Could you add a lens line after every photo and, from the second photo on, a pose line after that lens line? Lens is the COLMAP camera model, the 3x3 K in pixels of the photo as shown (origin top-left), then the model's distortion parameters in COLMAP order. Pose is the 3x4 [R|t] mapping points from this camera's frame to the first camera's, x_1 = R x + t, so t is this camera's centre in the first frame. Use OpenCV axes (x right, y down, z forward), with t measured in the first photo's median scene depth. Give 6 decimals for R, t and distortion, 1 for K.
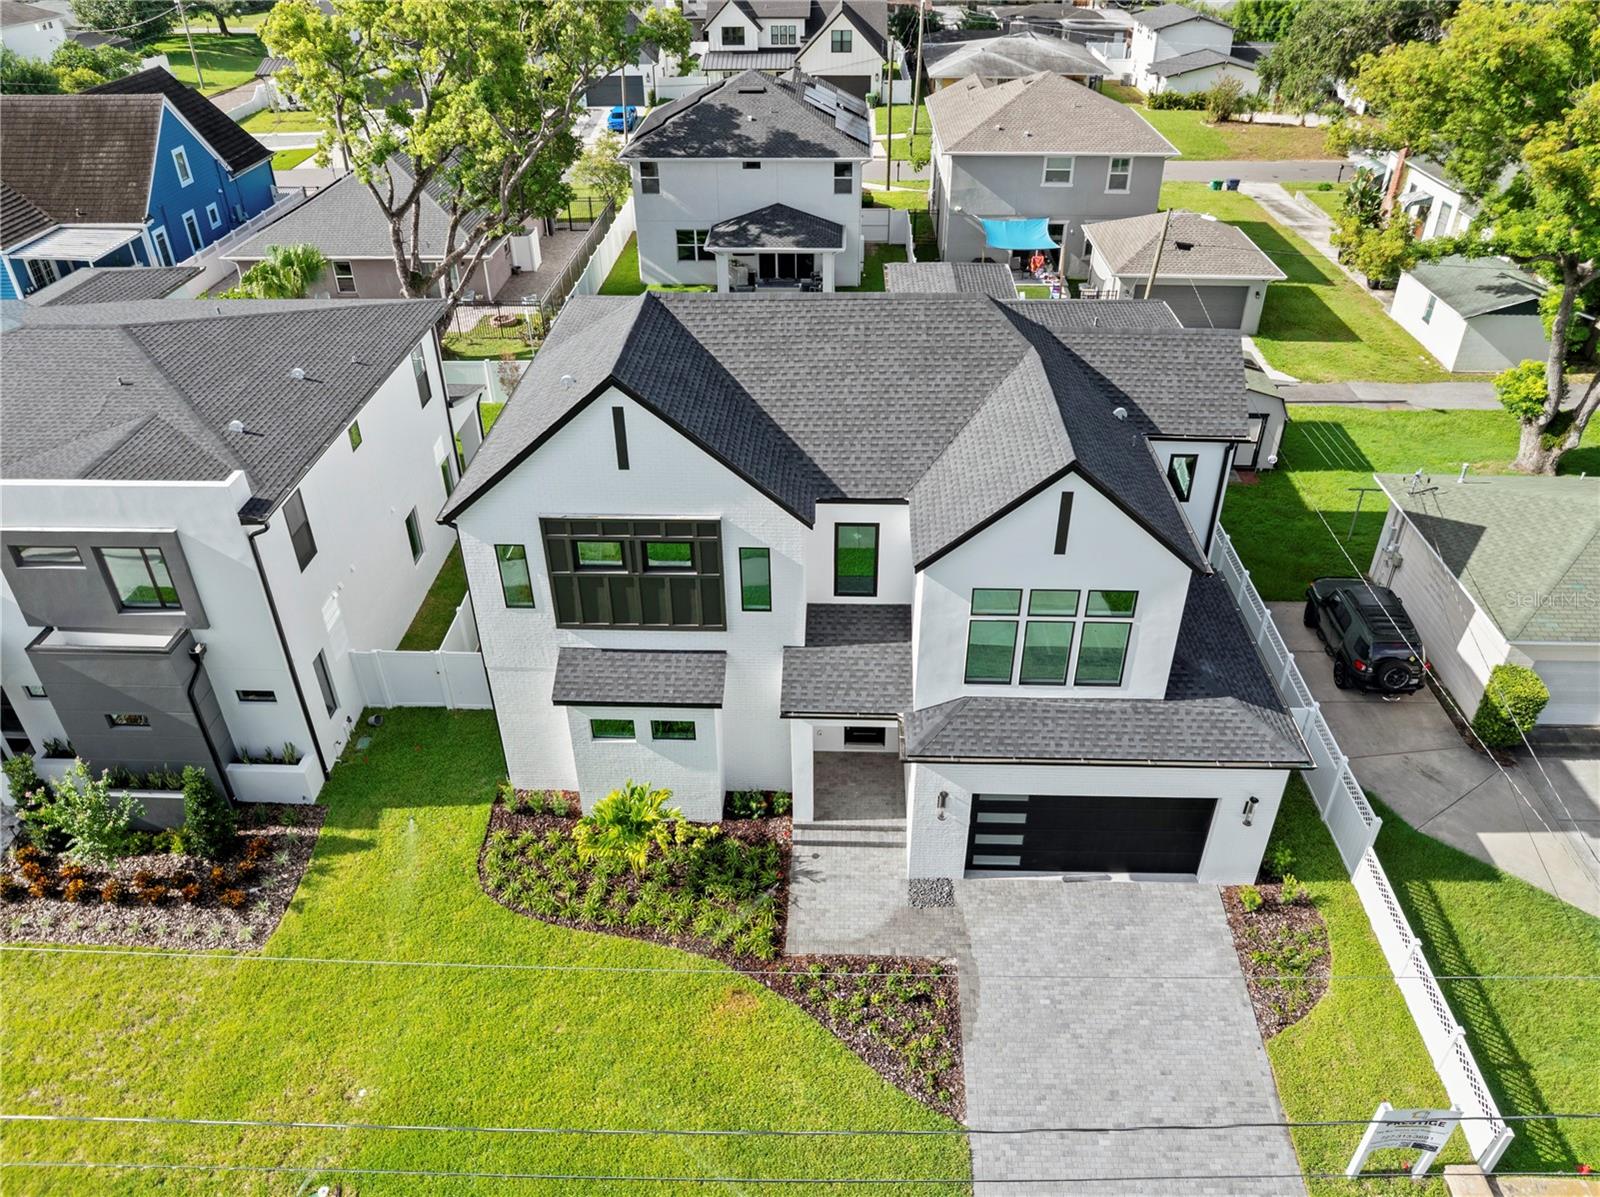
lens RADIAL K [[1134.4, 0, 805.7], [0, 1134.4, 598.1], [0, 0, 1]] dist [-0.046484, 0.016911]
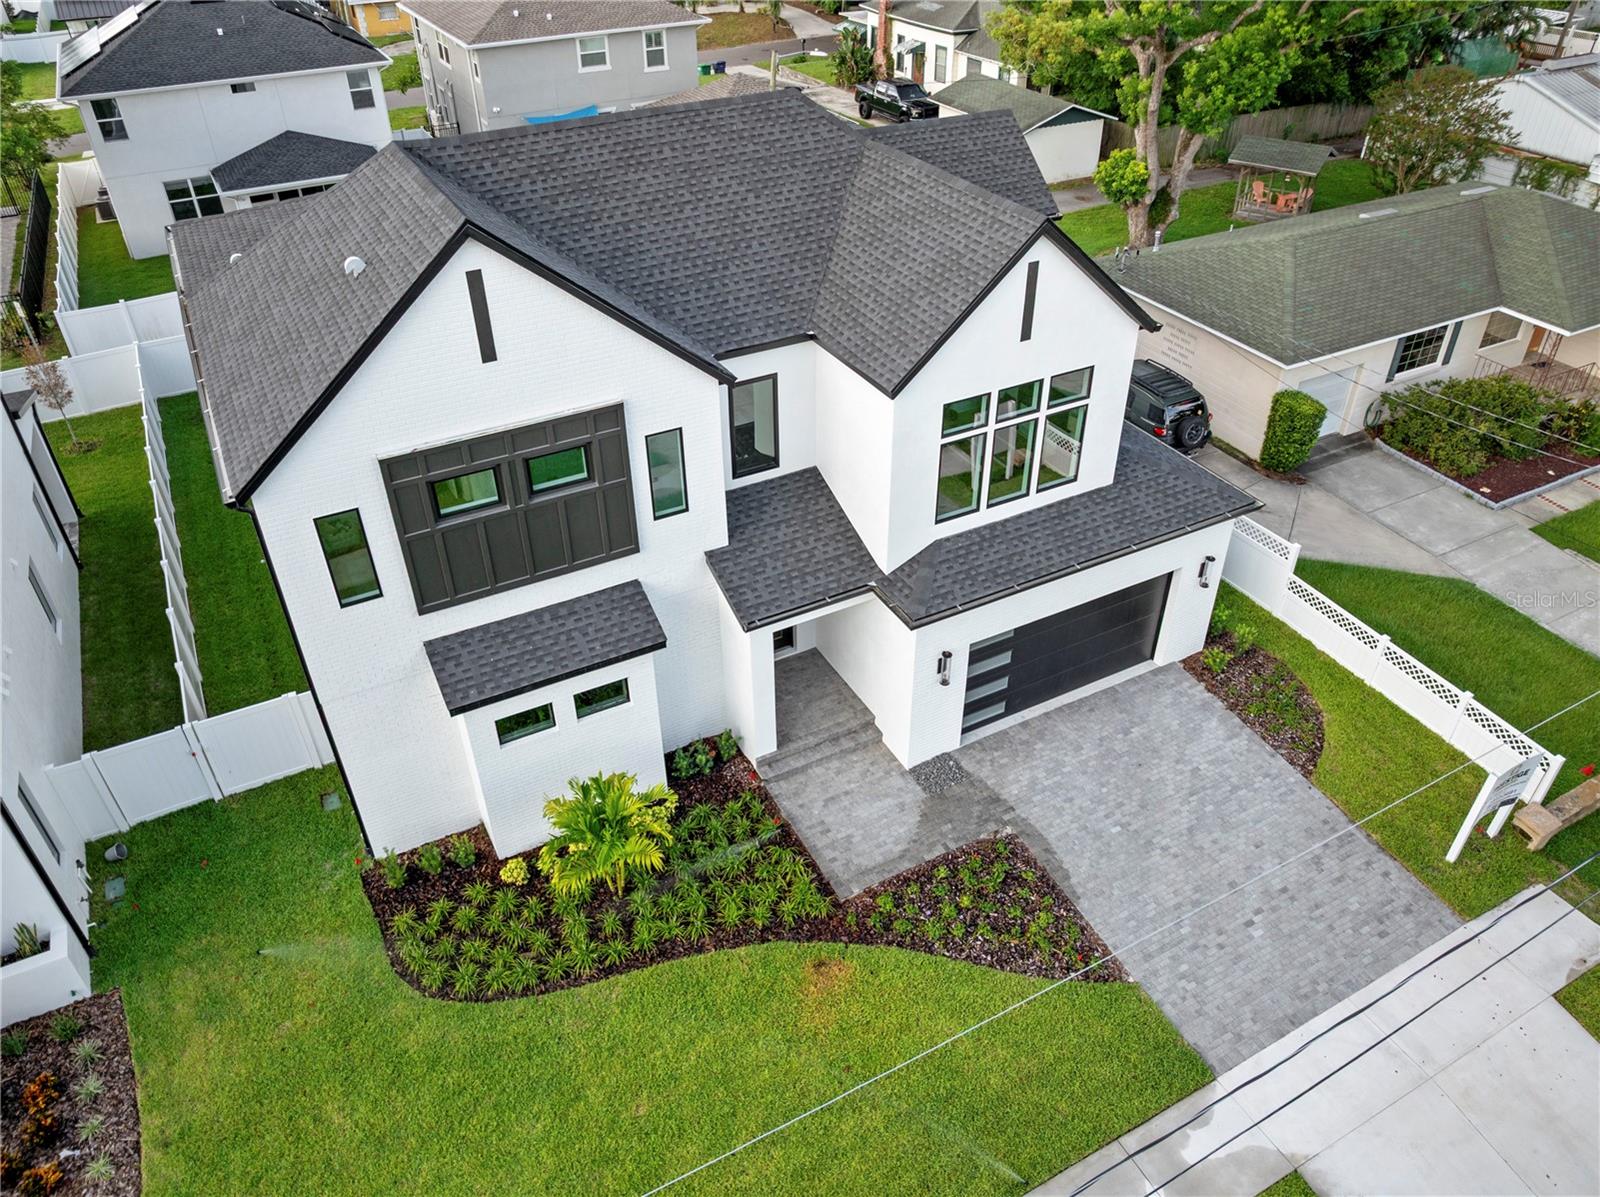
lens RADIAL K [[1134.4, 0, 805.7], [0, 1134.4, 598.1], [0, 0, 1]] dist [-0.046484, 0.016911]
pose [[0.865030, -0.298141, 0.403528, -0.285617], [0.283954, 0.954005, 0.096149, 0.016546], [-0.413634, 0.031411, 0.909901, 0.233863]]
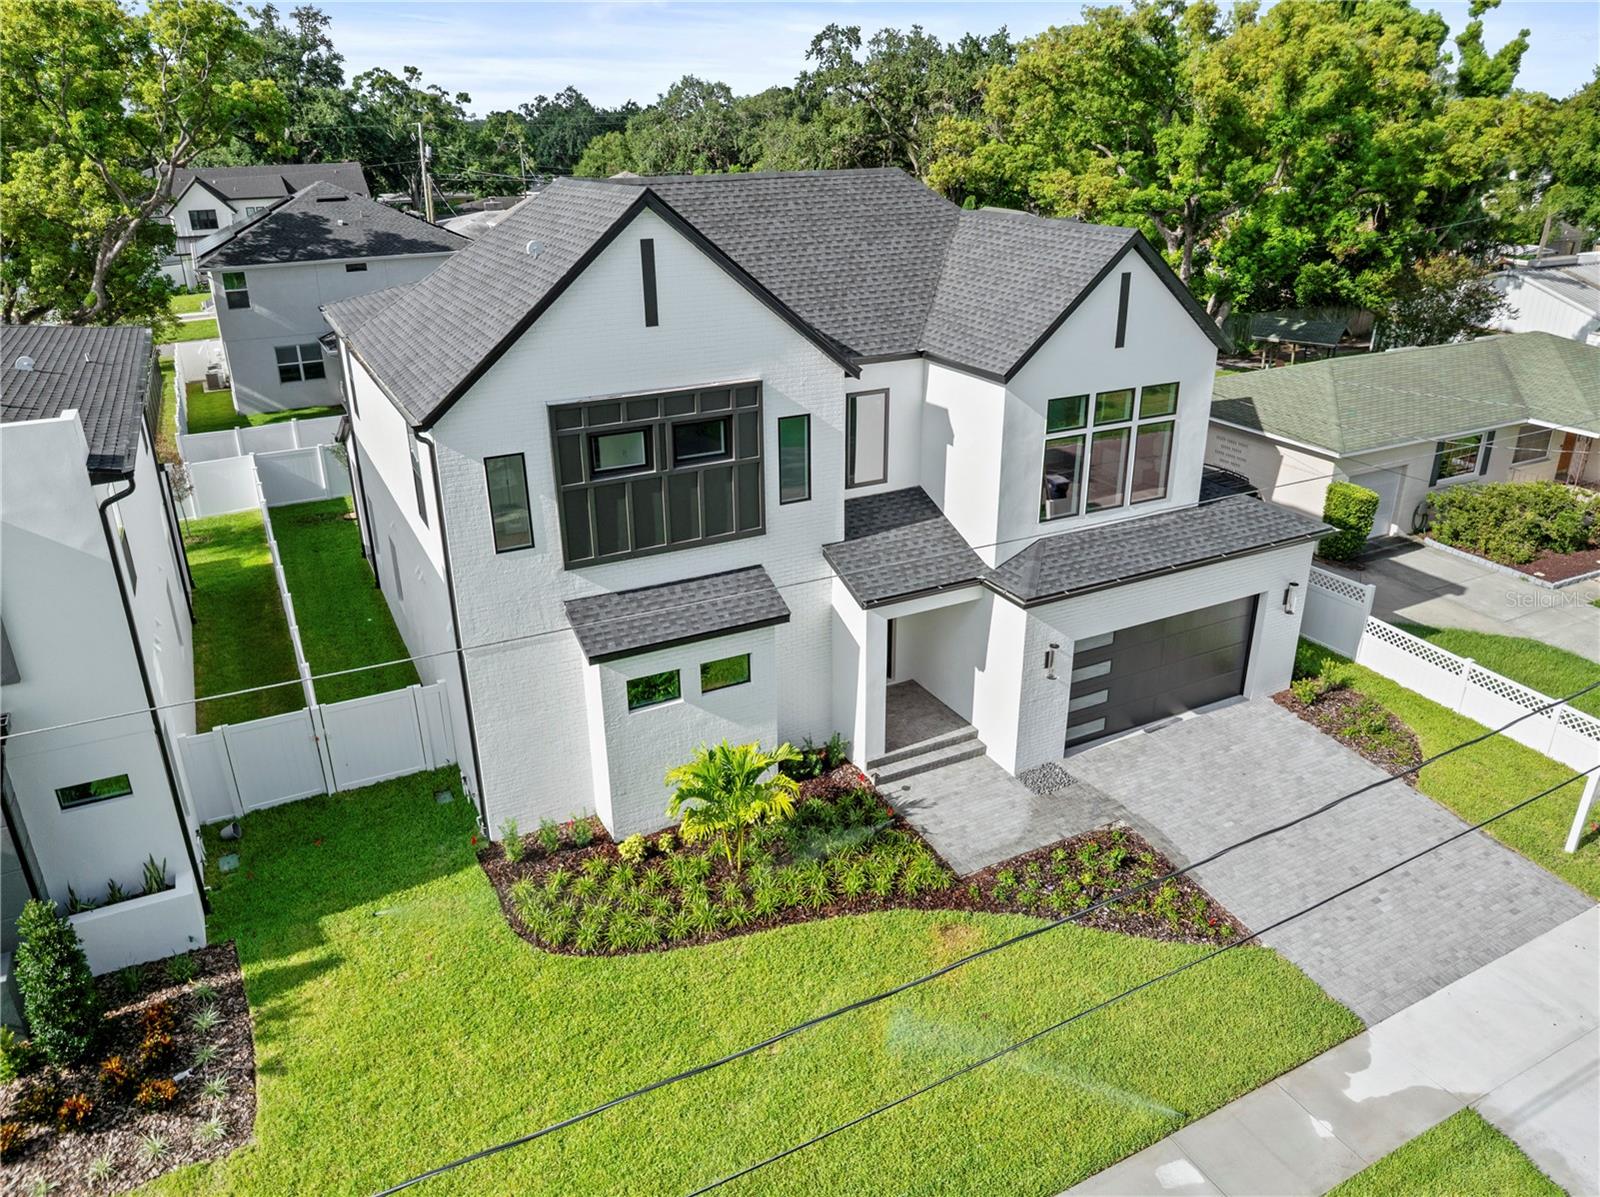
lens RADIAL K [[1134.4, 0, 805.7], [0, 1134.4, 598.1], [0, 0, 1]] dist [-0.046484, 0.016911]
pose [[0.872272, -0.194631, 0.448621, -0.412211], [0.277126, 0.952596, -0.125548, 0.180309], [-0.402919, 0.233837, 0.884860, 0.253704]]
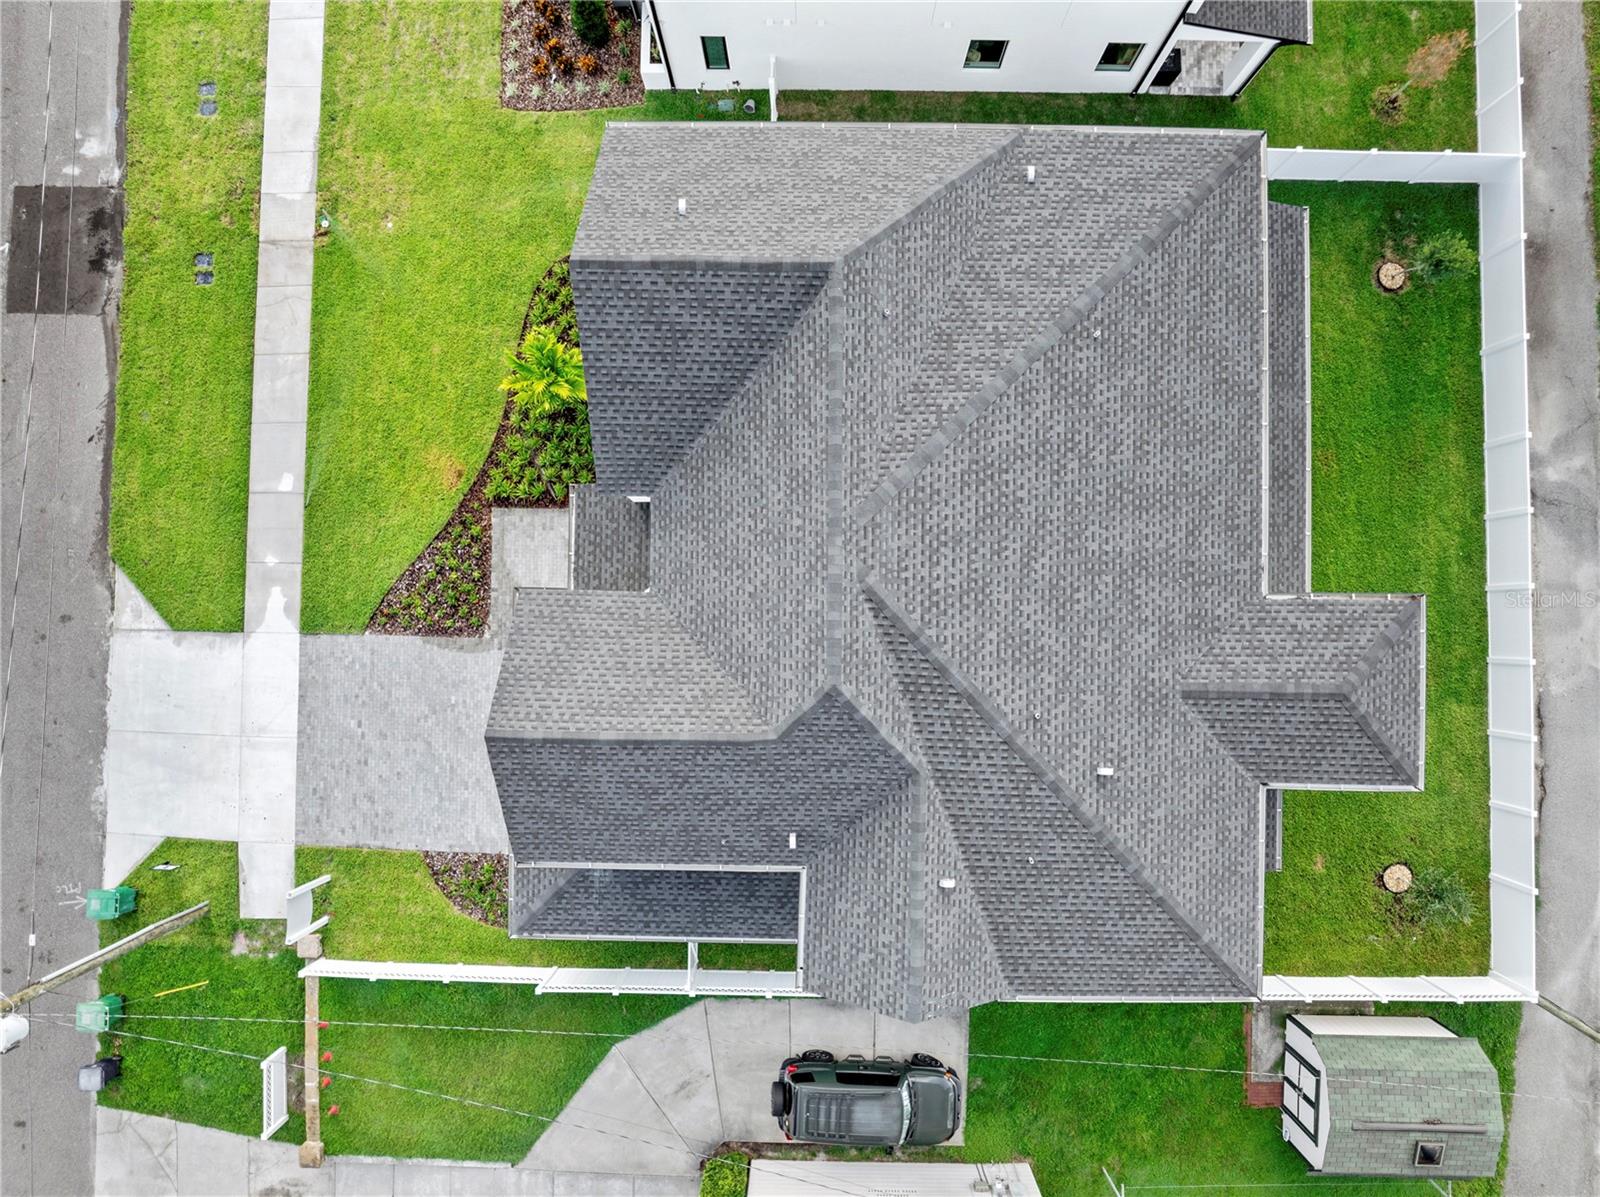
lens RADIAL K [[1134.4, 0, 805.7], [0, 1134.4, 598.1], [0, 0, 1]] dist [-0.046484, 0.016911]
pose [[0.018891, 0.999675, -0.017122, 0.107176], [-0.550908, 0.024699, 0.834200, -0.903593], [0.834352, -0.006326, 0.551196, 0.537956]]
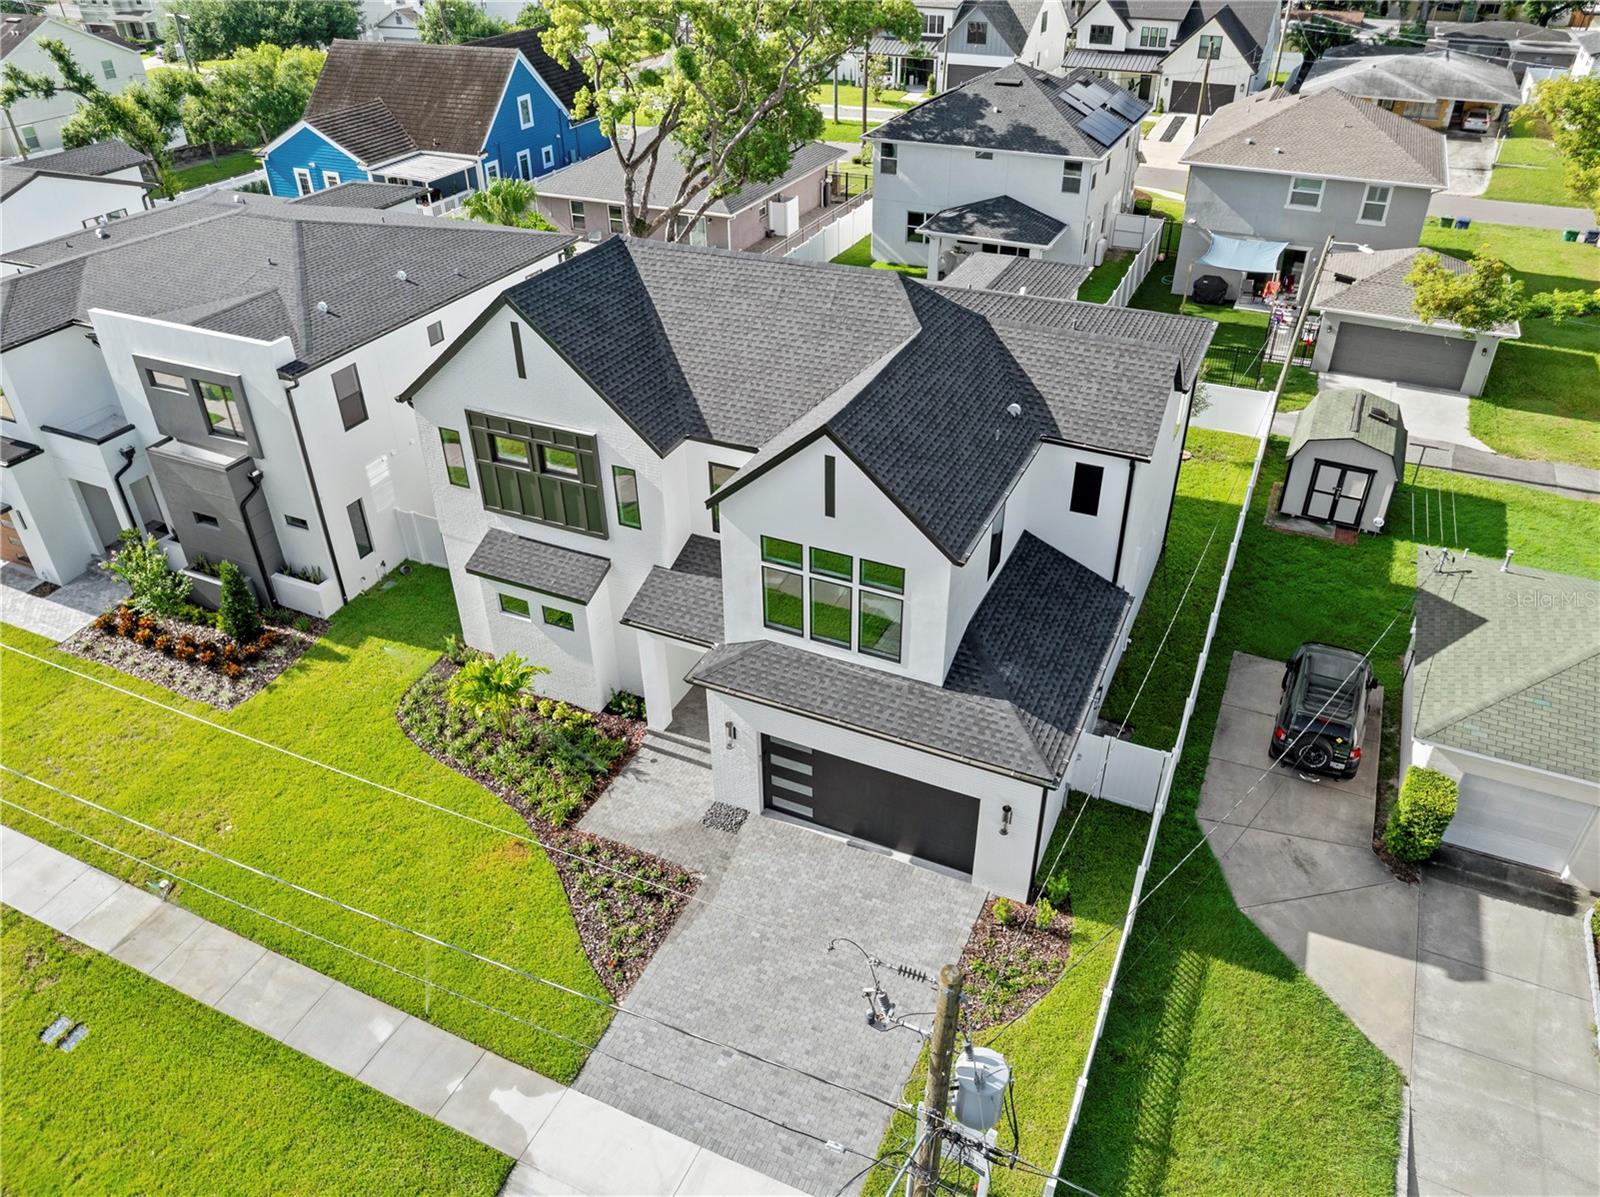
lens RADIAL K [[1134.4, 0, 805.7], [0, 1134.4, 598.1], [0, 0, 1]] dist [-0.046484, 0.016911]
pose [[0.921651, 0.215576, -0.322625, 0.470712], [-0.214323, 0.975949, 0.039861, -0.001615], [0.323459, 0.032408, 0.945687, 0.003107]]
